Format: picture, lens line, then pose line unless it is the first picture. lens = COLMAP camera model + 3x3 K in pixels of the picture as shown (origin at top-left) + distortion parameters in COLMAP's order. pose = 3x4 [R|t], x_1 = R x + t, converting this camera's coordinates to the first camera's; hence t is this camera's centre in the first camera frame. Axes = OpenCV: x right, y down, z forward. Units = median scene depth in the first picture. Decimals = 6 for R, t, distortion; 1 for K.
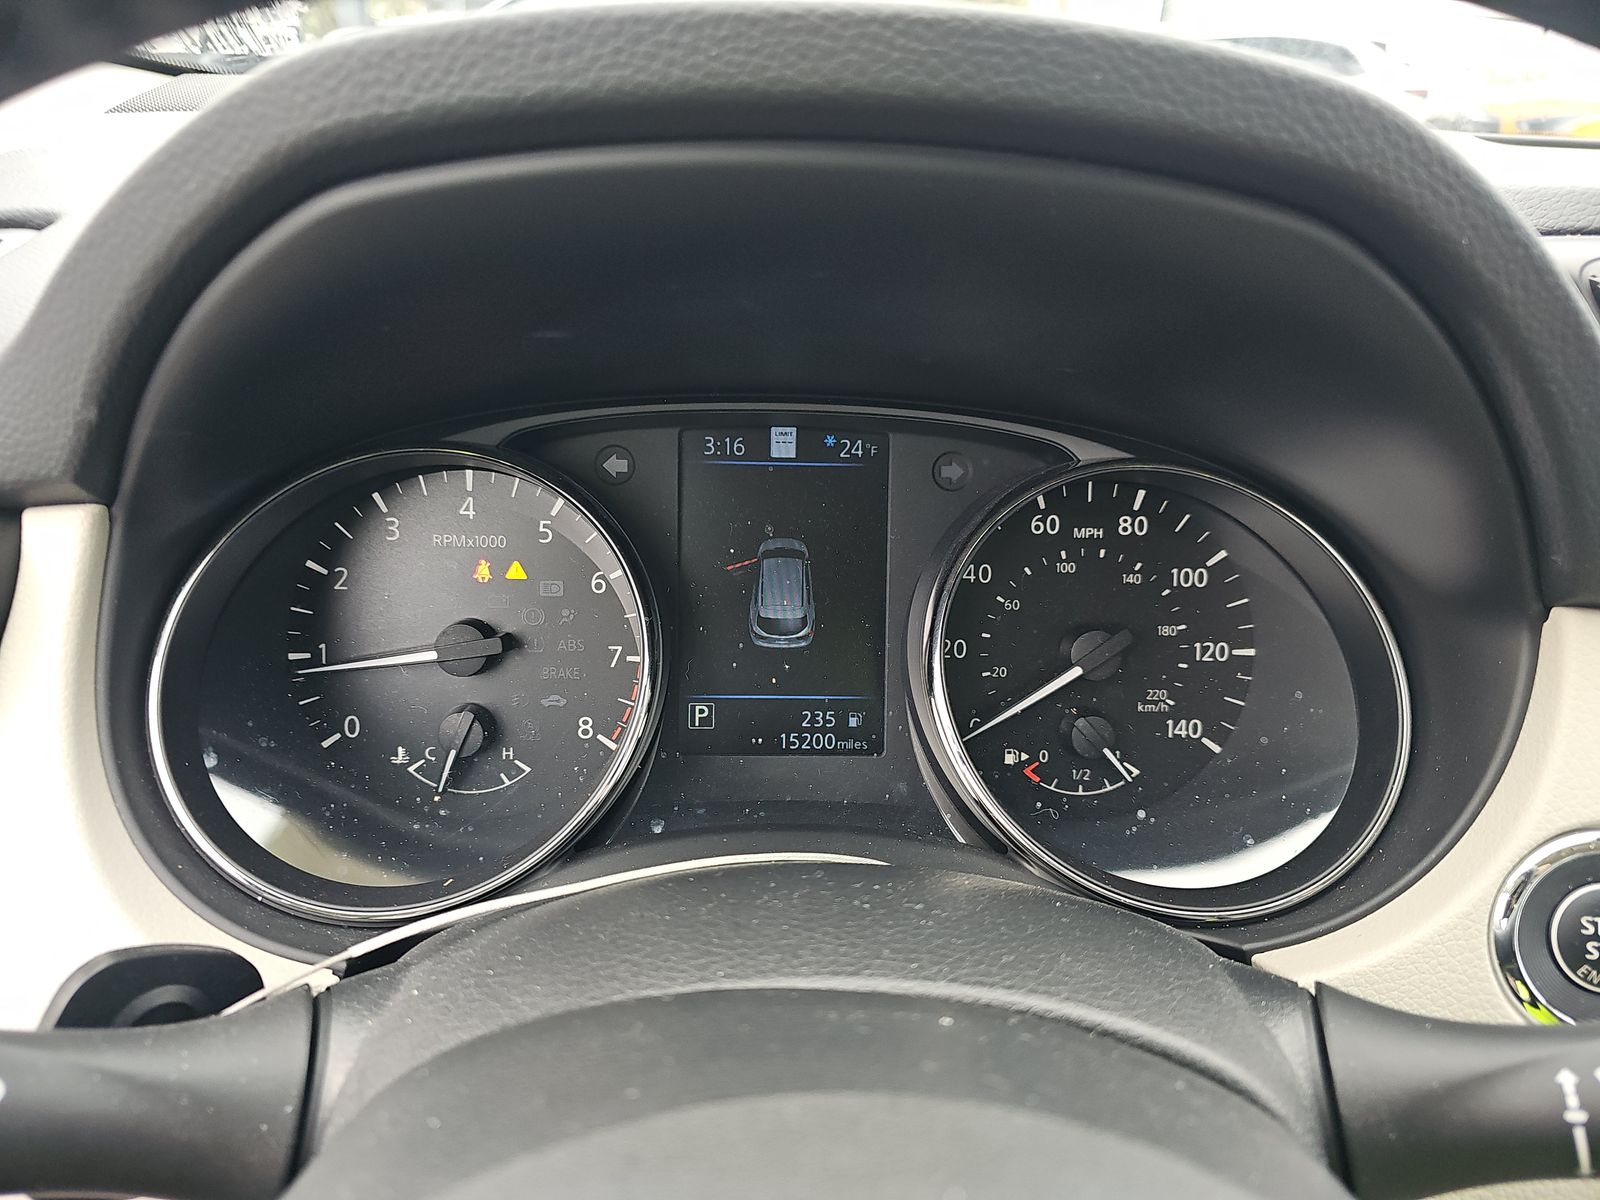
lens RADIAL K [[1067.2, 0, 801.0], [0, 1067.2, 596.0], [0, 0, 1]] dist [0.004006, -0.001776]
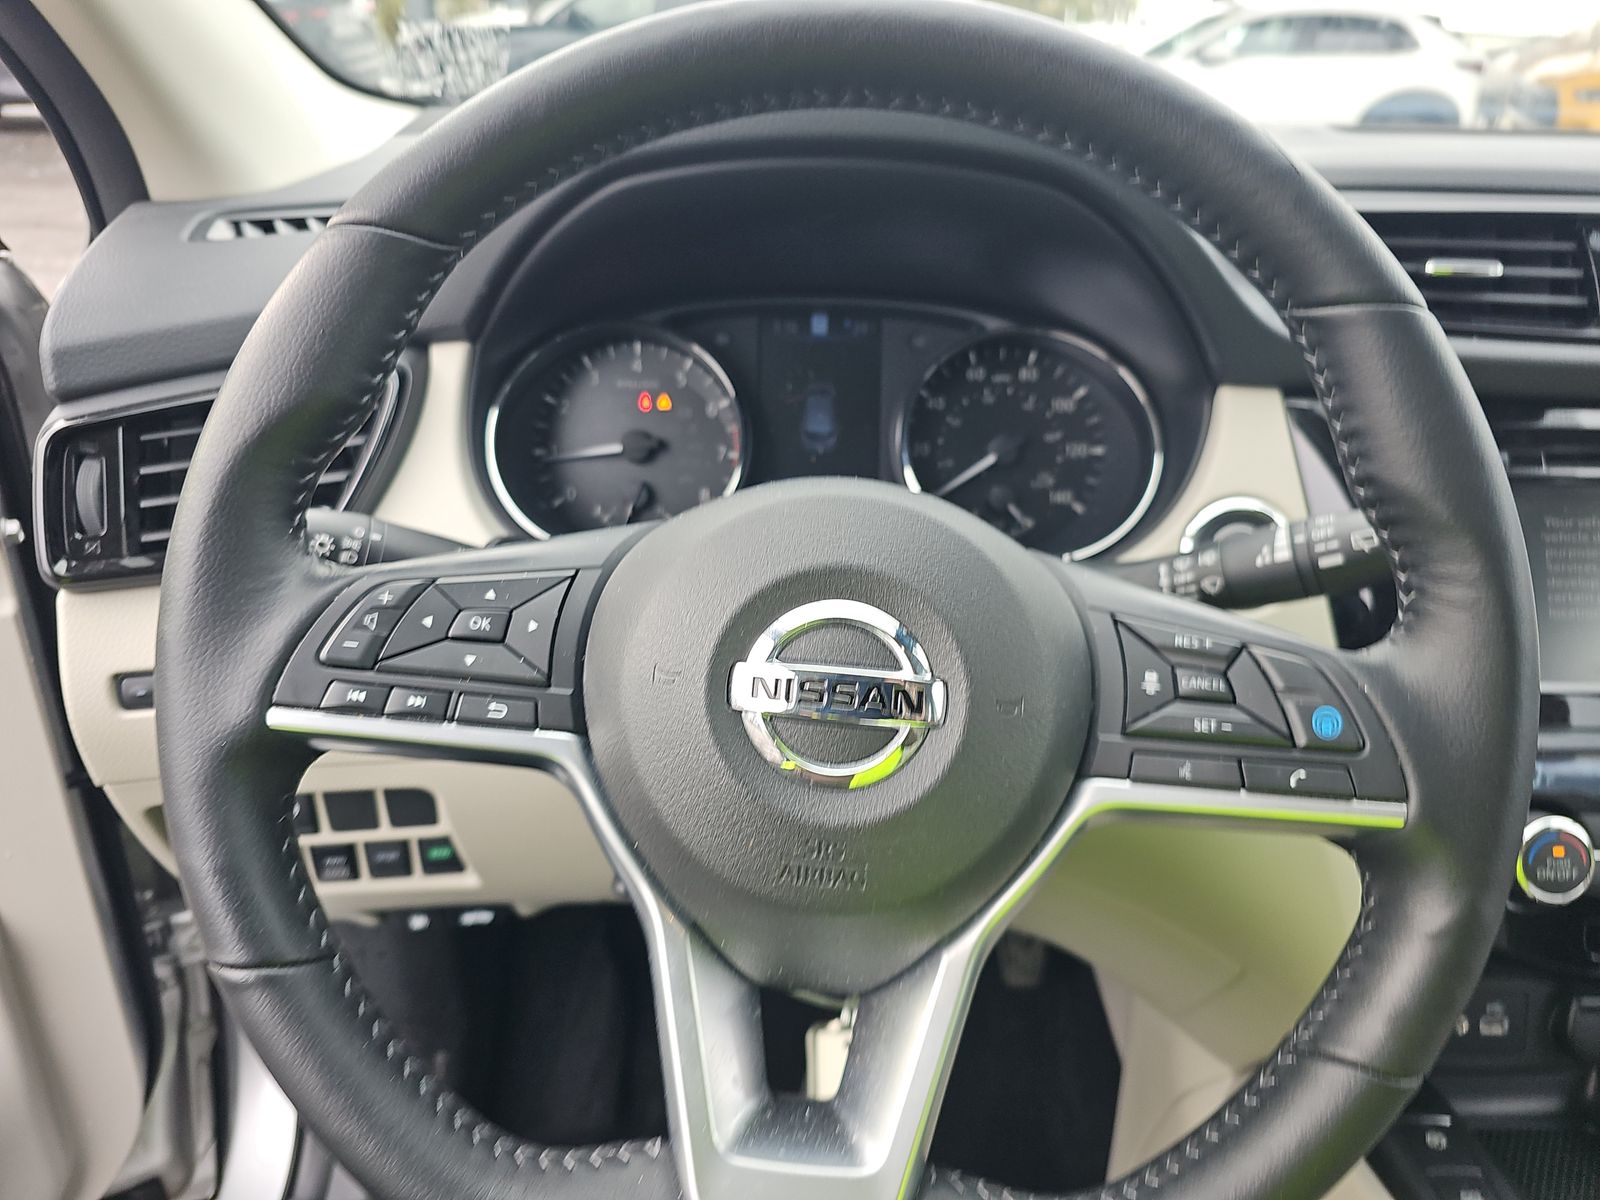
lens RADIAL K [[1067.2, 0, 800.2], [0, 1067.2, 603.9], [0, 0, 1]] dist [0.004006, -0.001776]
pose [[0.998374, 0.002065, -0.056964, 0.049852], [-0.001256, 0.999898, 0.014230, 0.273159], [0.056988, -0.014135, 0.998275, -0.699878]]
